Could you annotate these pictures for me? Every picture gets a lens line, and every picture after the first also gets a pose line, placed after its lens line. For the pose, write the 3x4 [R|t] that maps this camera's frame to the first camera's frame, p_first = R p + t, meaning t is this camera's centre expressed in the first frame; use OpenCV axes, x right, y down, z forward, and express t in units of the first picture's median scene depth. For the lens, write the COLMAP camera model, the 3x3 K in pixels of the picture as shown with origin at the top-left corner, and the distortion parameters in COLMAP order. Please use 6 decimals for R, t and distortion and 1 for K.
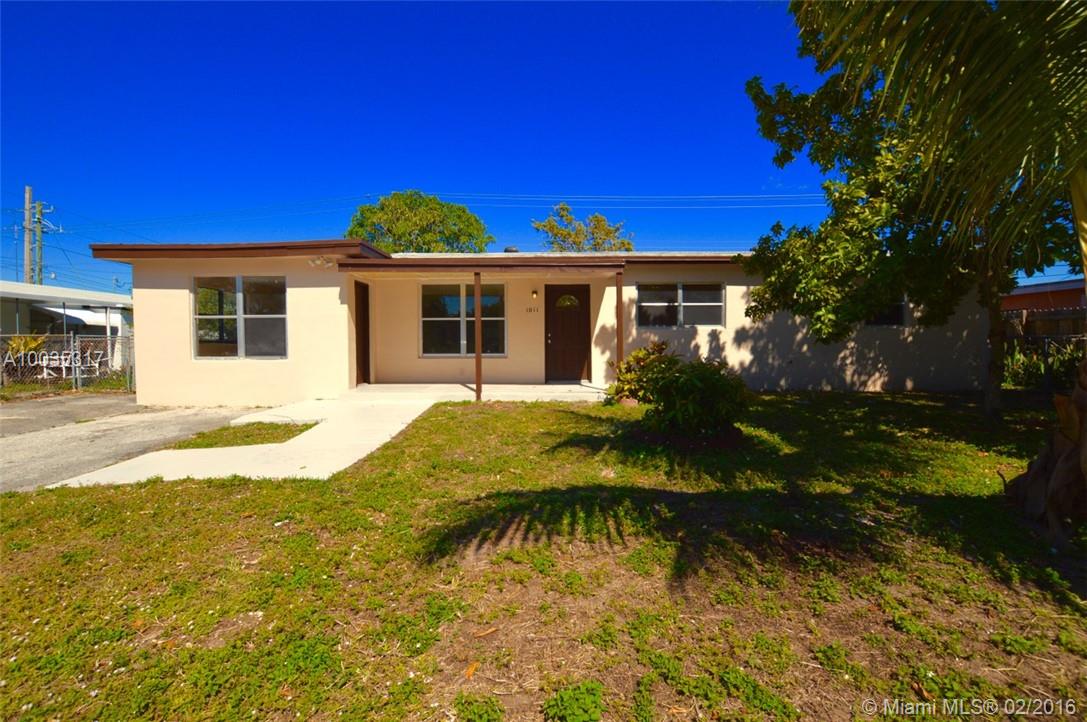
lens RADIAL K [[489.3, 0, 543.6], [0, 489.3, 355.6], [0, 0, 1]] dist [-0.037606, 0.005418]
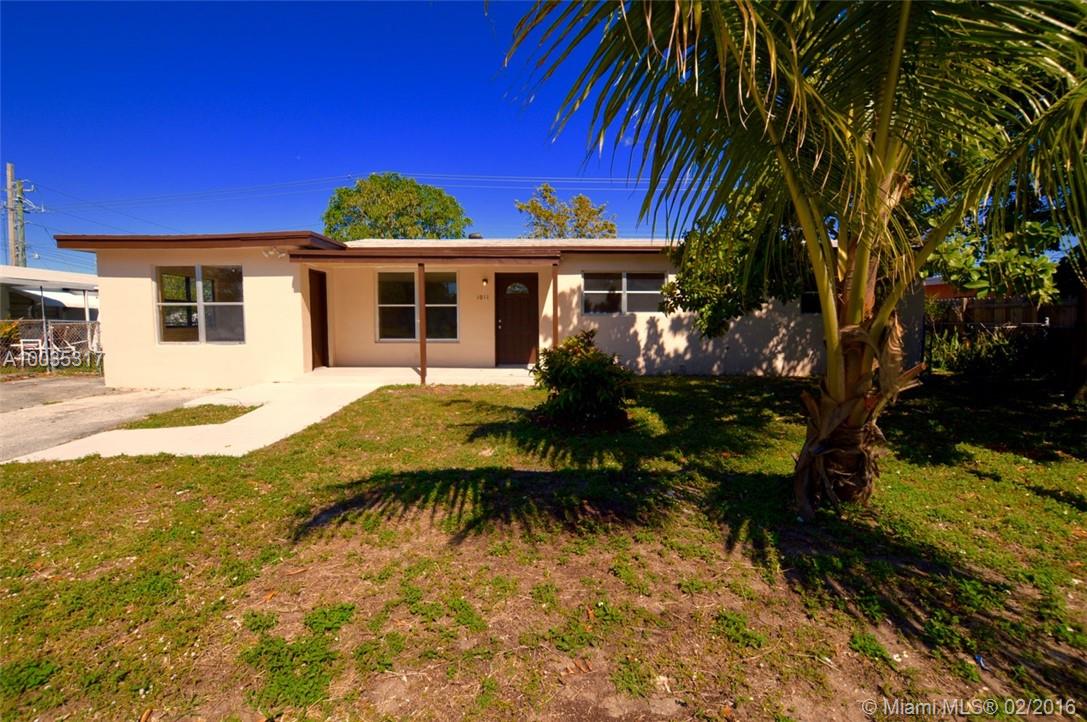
lens RADIAL K [[489.3, 0, 544.5], [0, 489.3, 356.4], [0, 0, 1]] dist [-0.037606, 0.005418]
pose [[0.999963, 0.003451, 0.007881, 0.117108], [-0.003805, 0.998963, 0.045369, -0.016564], [-0.007716, -0.045398, 0.998939, -0.062435]]
